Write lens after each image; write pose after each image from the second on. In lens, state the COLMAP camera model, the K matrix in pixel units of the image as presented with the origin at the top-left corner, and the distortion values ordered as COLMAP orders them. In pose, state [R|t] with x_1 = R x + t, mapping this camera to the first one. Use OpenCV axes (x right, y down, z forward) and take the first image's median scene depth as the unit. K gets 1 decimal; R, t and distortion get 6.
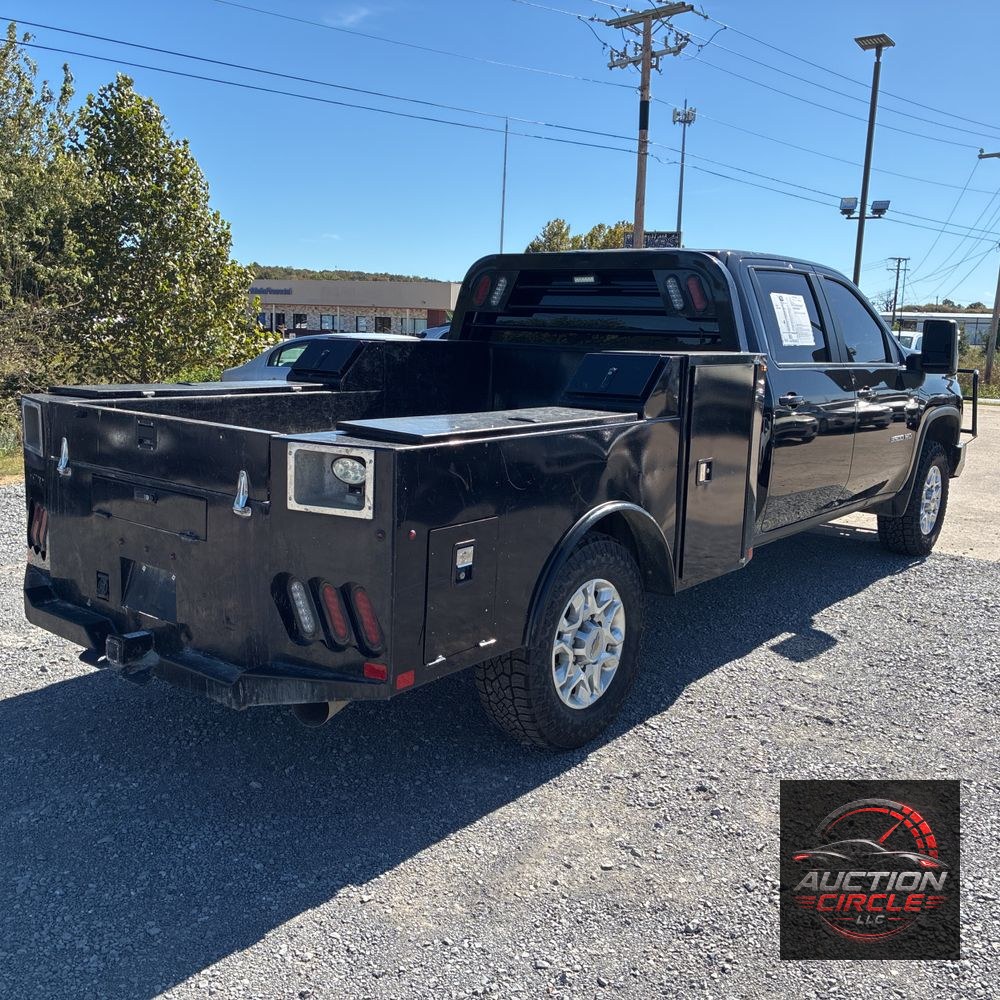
lens RADIAL K [[1012.2, 0, 500.0], [0, 1012.2, 500.0], [0, 0, 1]] dist [0.012805, 0.034793]
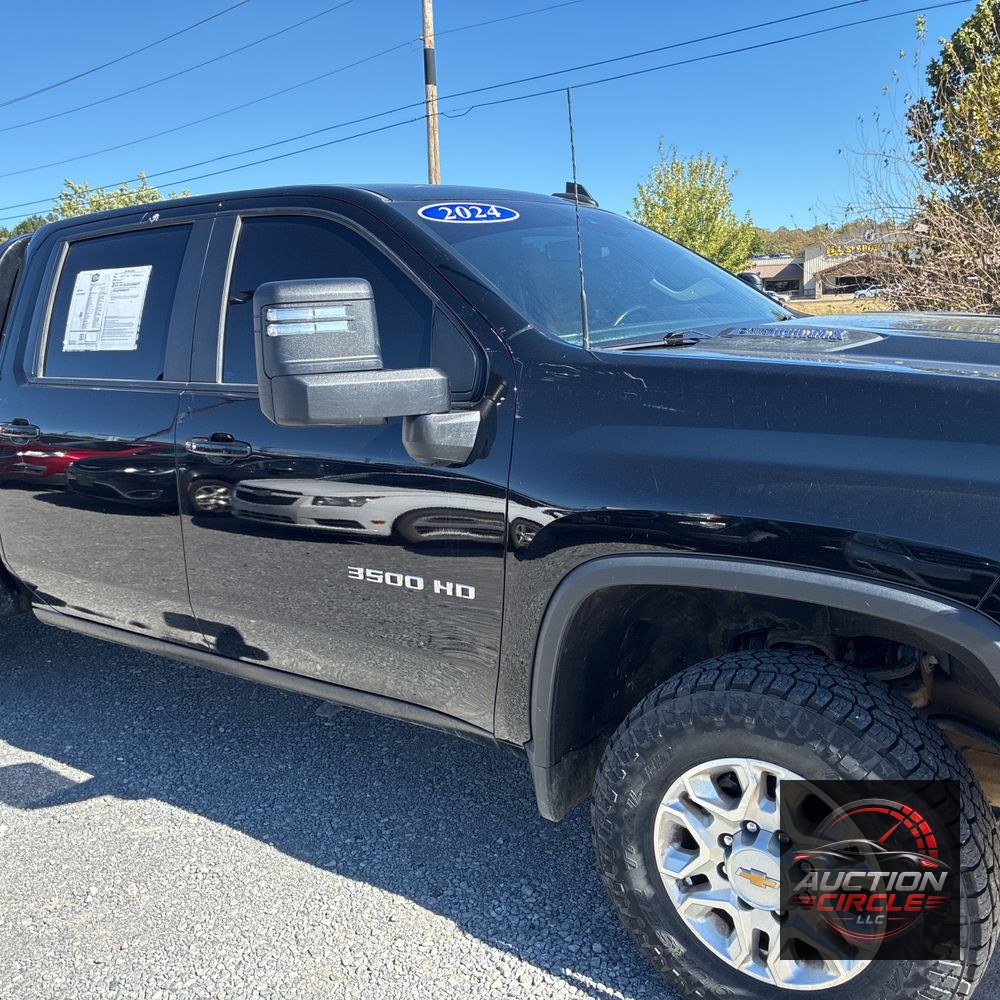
lens RADIAL K [[1012.2, 0, 500.0], [0, 1012.2, 500.0], [0, 0, 1]] dist [0.012805, 0.034793]
pose [[0.058583, 0.158091, -0.985685, 0.751358], [-0.129375, 0.980256, 0.149531, -0.148999], [0.989864, 0.118763, 0.077879, 0.958847]]
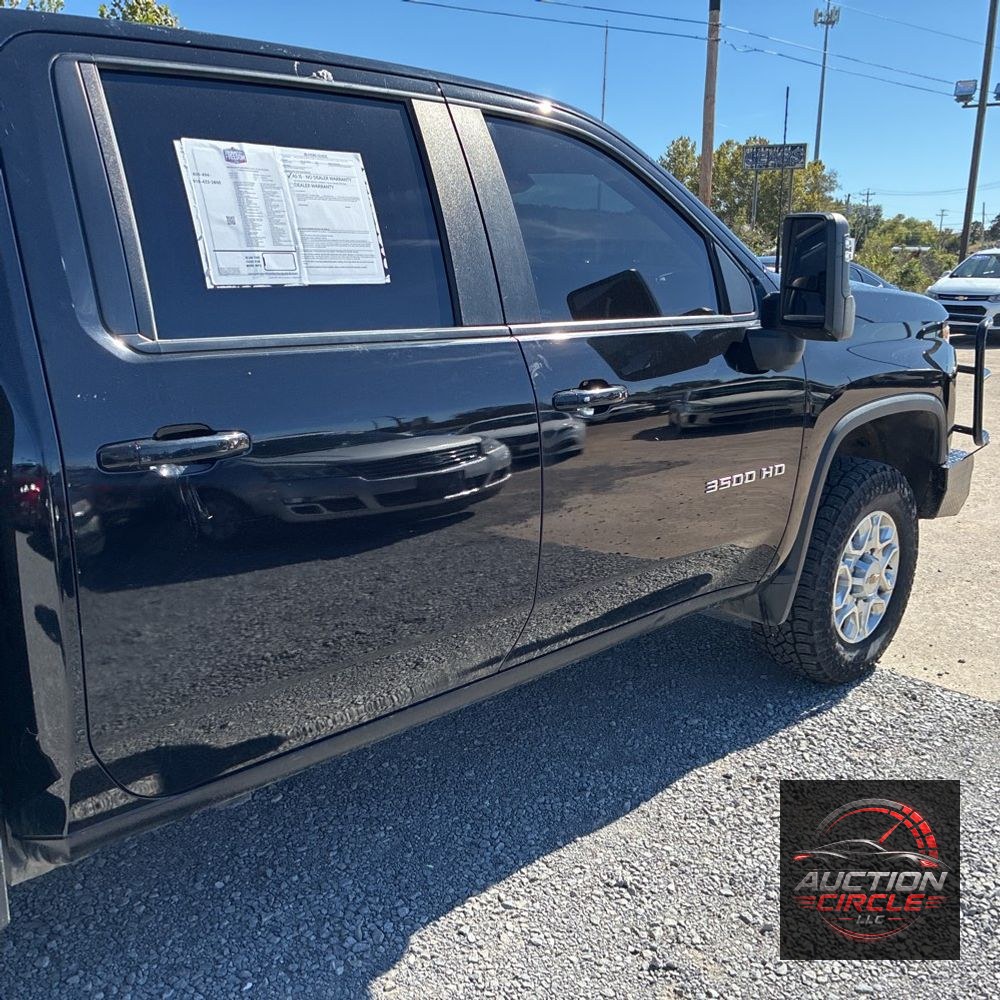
lens RADIAL K [[1012.2, 0, 500.0], [0, 1012.2, 500.0], [0, 0, 1]] dist [0.012805, 0.034793]
pose [[0.991767, 0.008362, -0.127782, 0.329386], [0.000317, 0.997702, 0.067753, -0.078141], [0.128055, -0.067235, 0.989485, 0.502714]]
